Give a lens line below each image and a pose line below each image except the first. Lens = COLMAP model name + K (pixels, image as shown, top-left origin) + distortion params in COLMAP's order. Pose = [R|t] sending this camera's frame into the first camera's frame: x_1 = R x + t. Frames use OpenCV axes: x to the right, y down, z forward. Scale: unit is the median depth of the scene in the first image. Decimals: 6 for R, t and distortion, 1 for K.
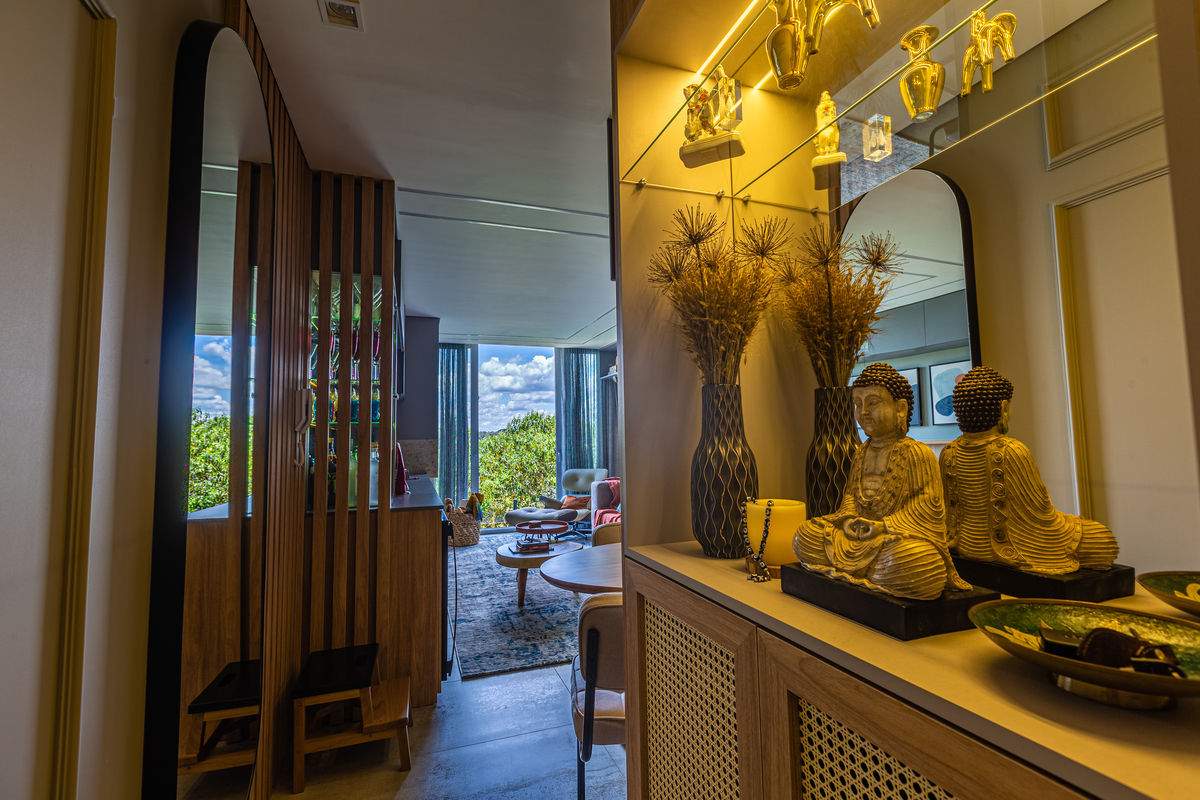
lens RADIAL K [[544.8, 0, 599.4], [0, 544.8, 395.9], [0, 0, 1]] dist [0.006112, -0.000837]
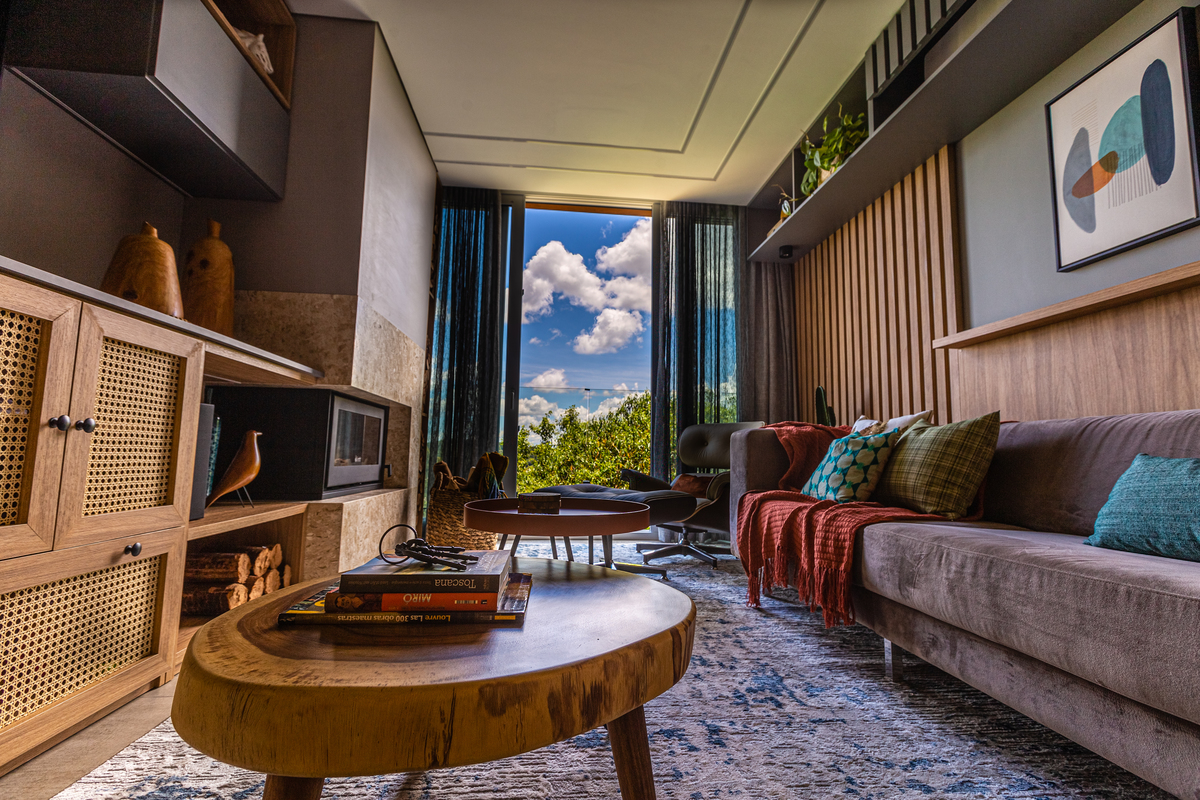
lens RADIAL K [[544.8, 0, 604.6], [0, 544.8, 398.9], [0, 0, 1]] dist [0.006112, -0.000837]
pose [[0.972979, 0.015496, -0.230374, -0.027654], [-0.021165, 0.999530, -0.022161, 0.317094], [0.229922, 0.026438, 0.972850, 1.236367]]
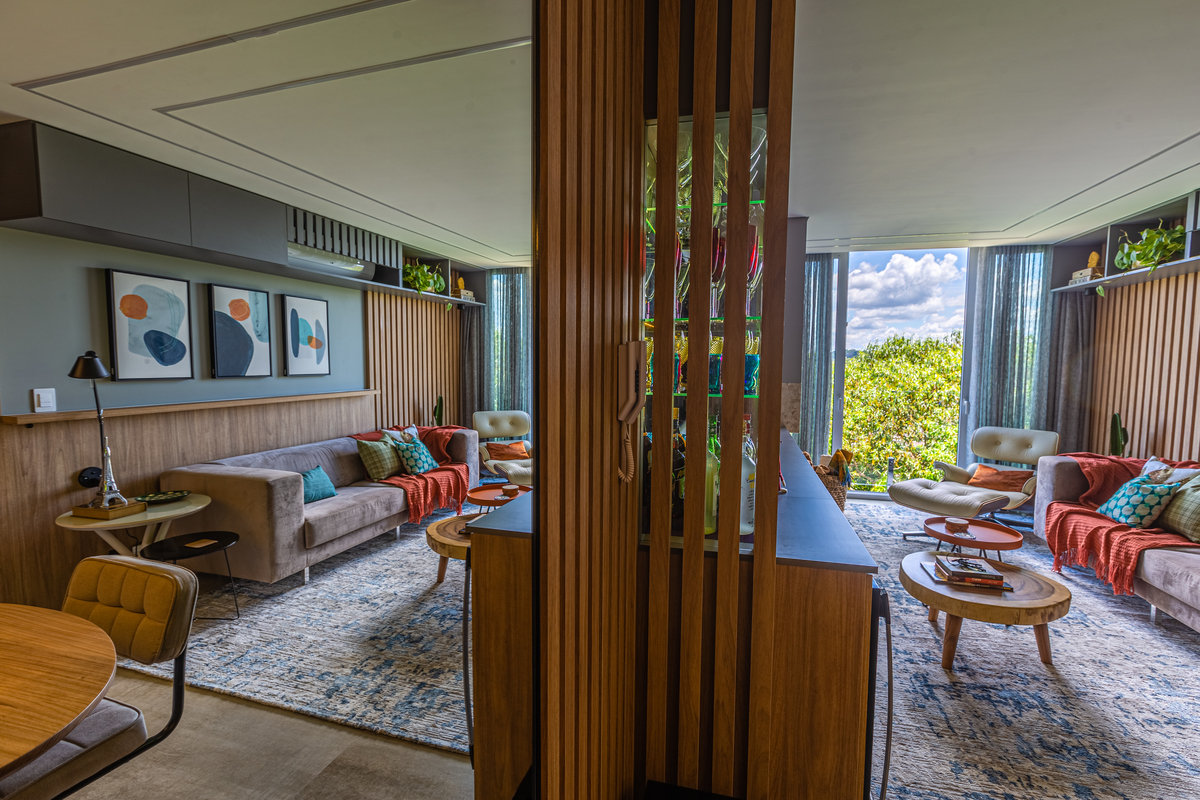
lens RADIAL K [[544.8, 0, 606.1], [0, 544.8, 402.1], [0, 0, 1]] dist [0.006112, -0.000837]
pose [[0.838836, 0.070541, -0.539795, -0.219805], [0.016635, 0.987785, 0.154934, -0.030318], [0.544130, -0.138943, 0.827416, 0.436346]]
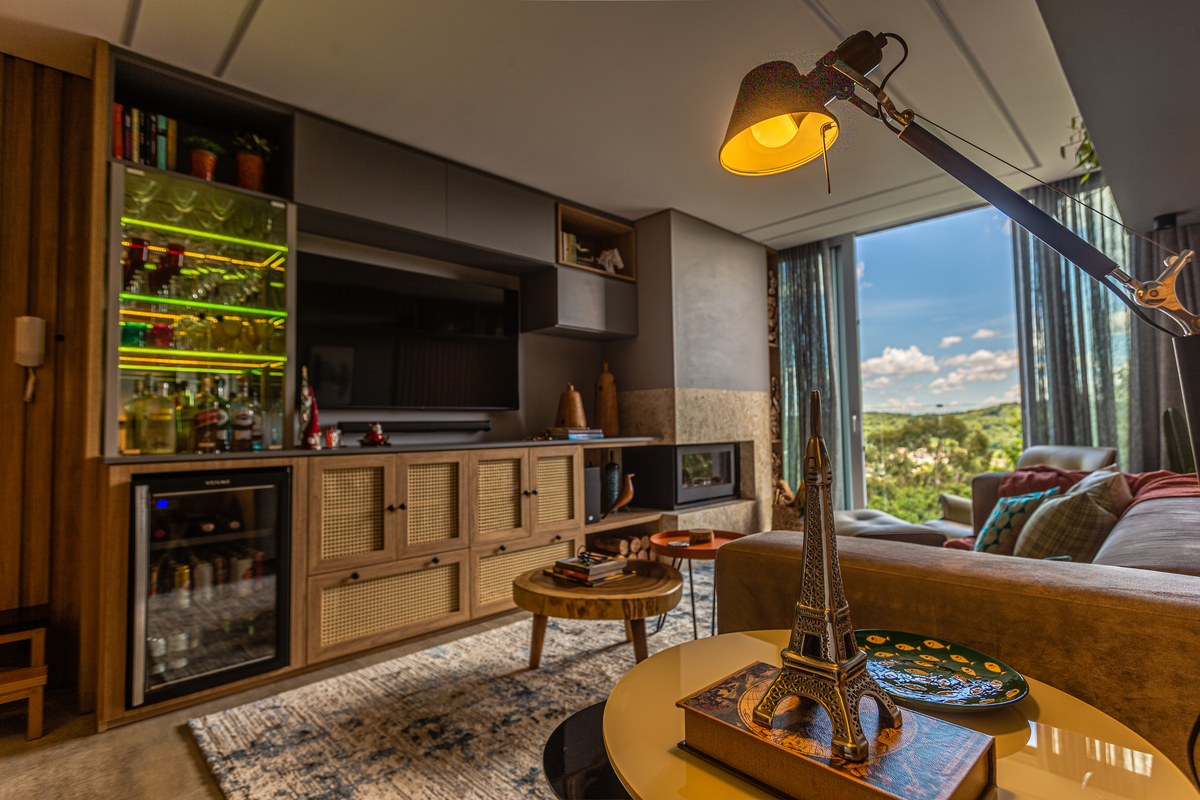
lens RADIAL K [[582.2, 0, 595.4], [0, 582.2, 400.1], [0, 0, 1]] dist [-0.003237, -0.000441]
pose [[0.417462, -0.028674, -0.908242, 0.614865], [0.085038, 0.996349, 0.007631, 0.156640], [0.904707, -0.080420, 0.418376, 1.175541]]
